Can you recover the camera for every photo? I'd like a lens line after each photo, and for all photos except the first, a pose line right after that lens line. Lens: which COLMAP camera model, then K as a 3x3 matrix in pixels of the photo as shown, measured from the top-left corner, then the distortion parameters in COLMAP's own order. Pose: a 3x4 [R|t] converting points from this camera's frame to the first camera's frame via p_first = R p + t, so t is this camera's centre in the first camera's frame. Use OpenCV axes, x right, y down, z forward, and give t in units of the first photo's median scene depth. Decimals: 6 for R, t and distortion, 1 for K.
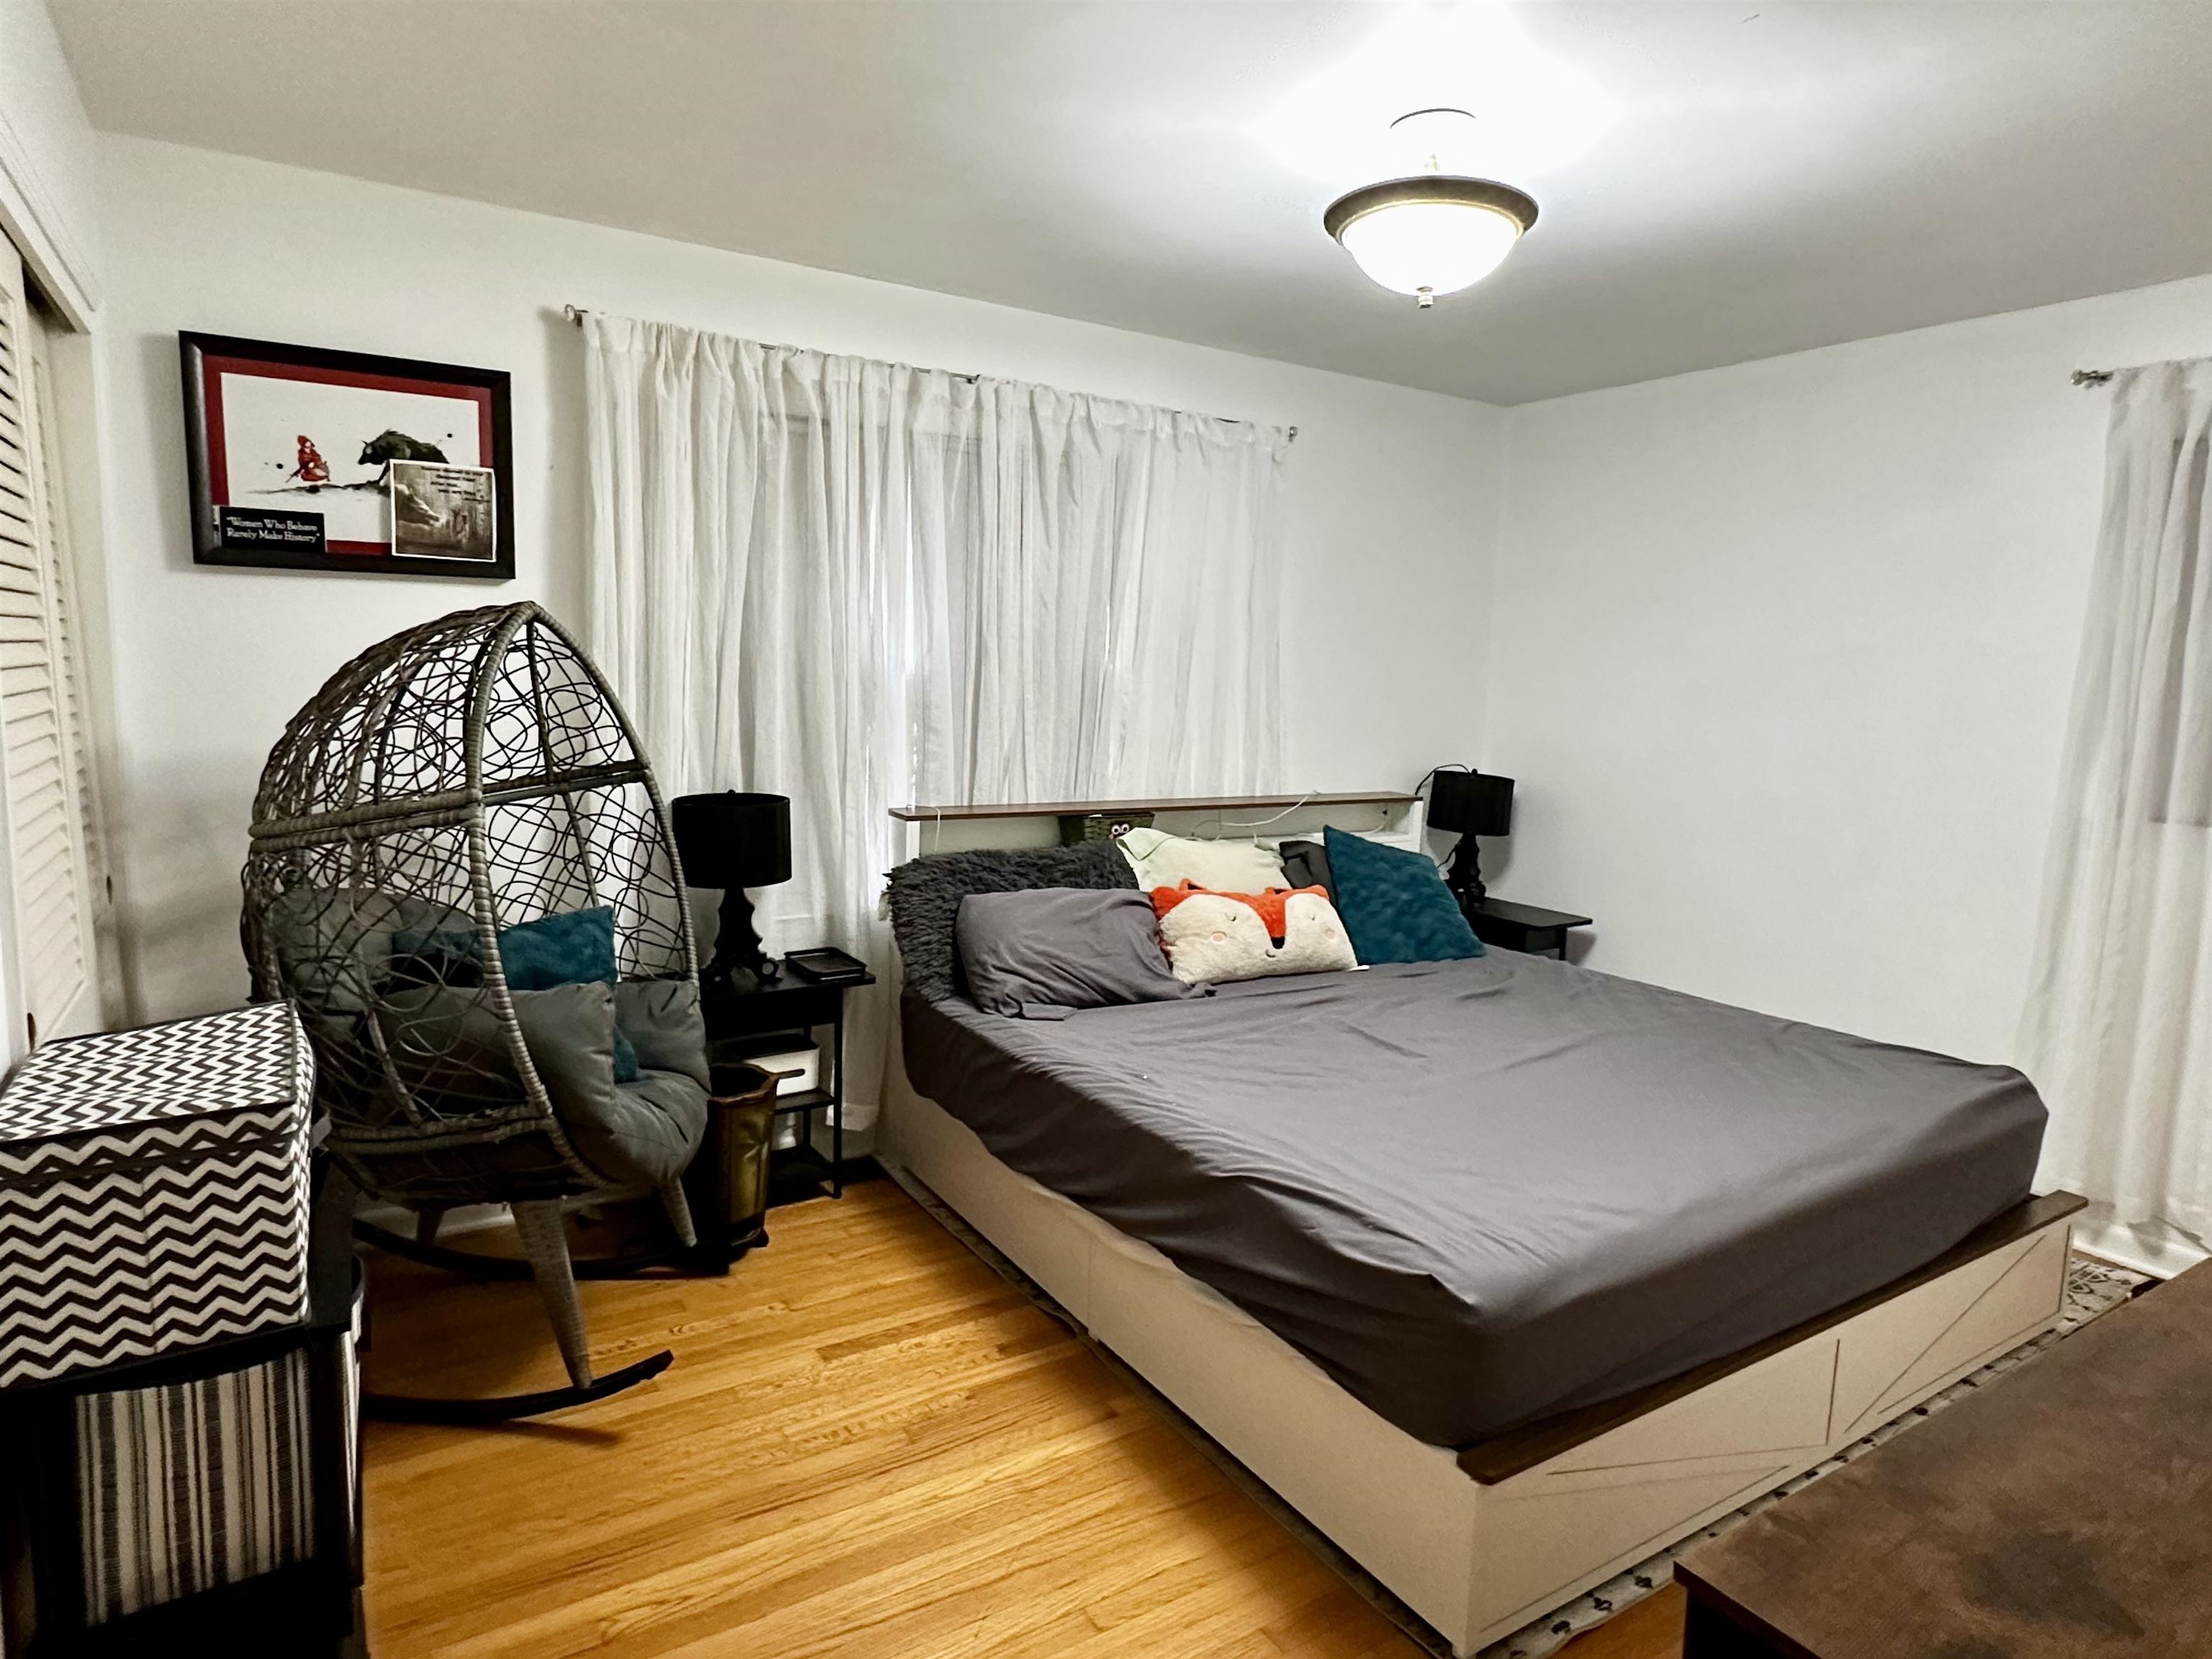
lens RADIAL K [[1272.1, 0, 1106.0], [0, 1272.1, 829.5], [0, 0, 1]] dist [0.000654, 0.001137]
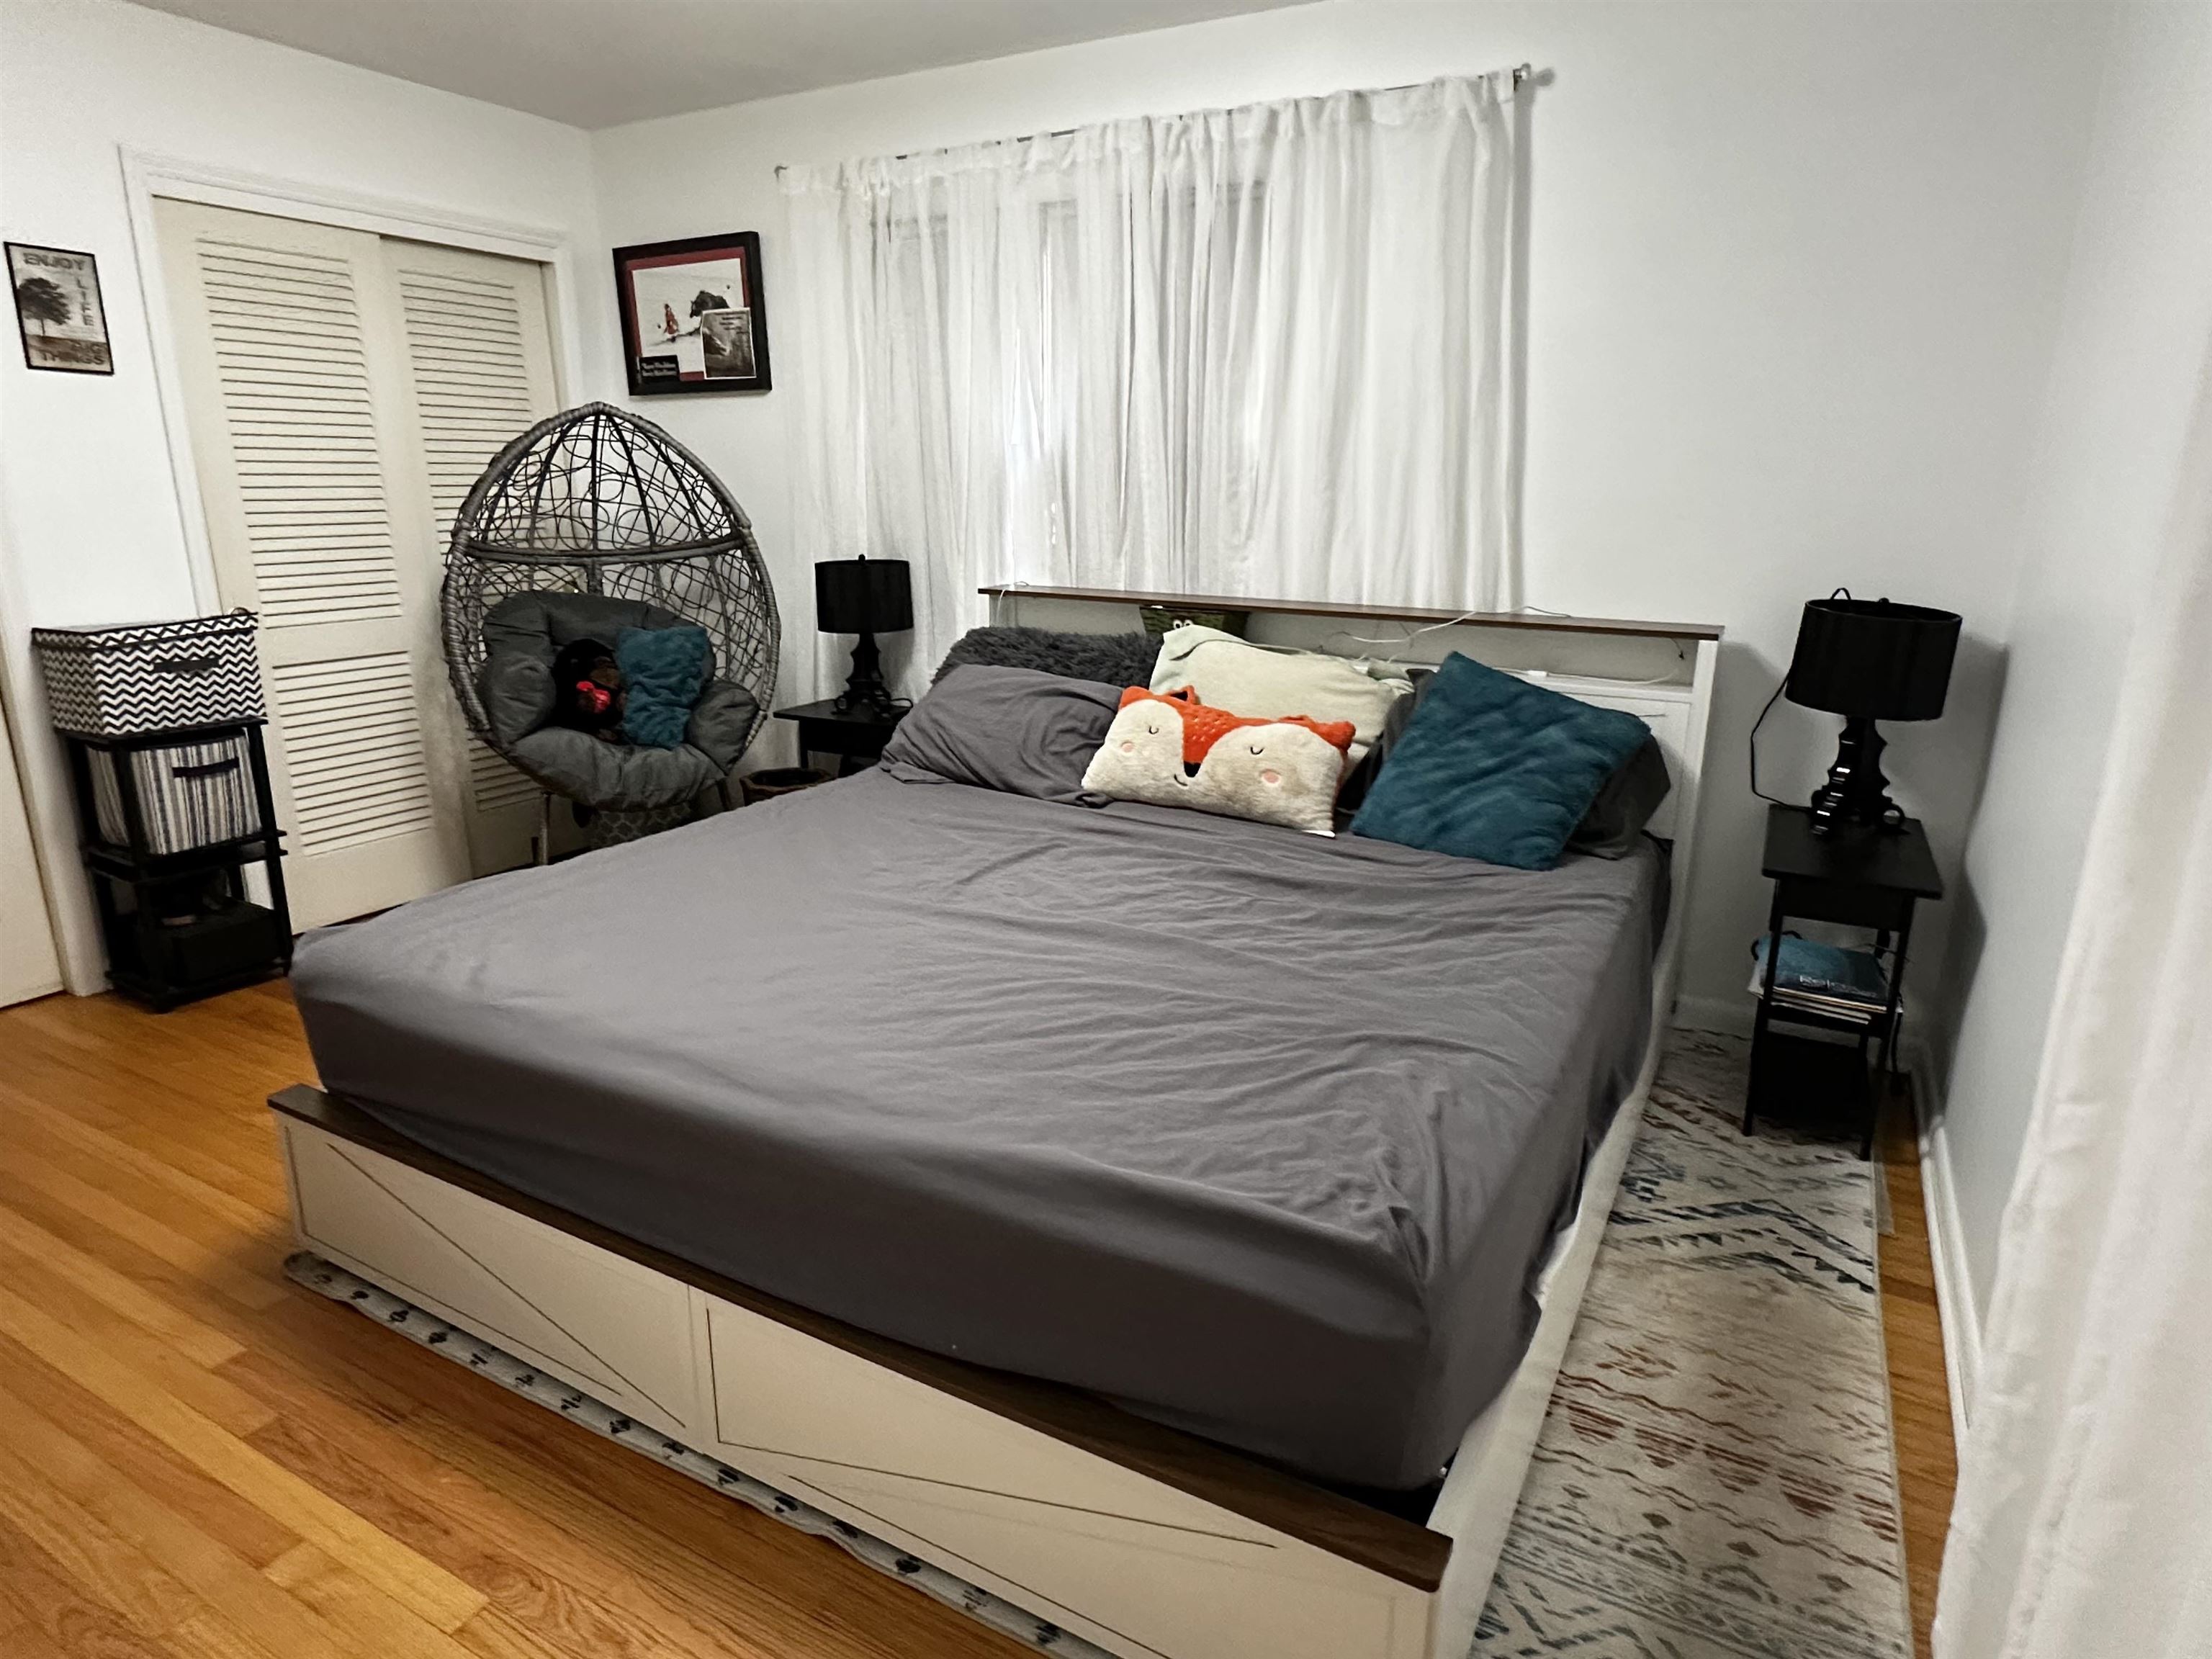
lens RADIAL K [[1264.5, 0, 1101.1], [0, 1264.5, 800.6], [0, 0, 1]] dist [0.047173, 0.000098]
pose [[0.469775, 0.206500, -0.858295, 1.011739], [-0.092152, 0.978416, 0.184962, -0.050507], [0.877963, -0.007796, 0.478664, 0.666976]]
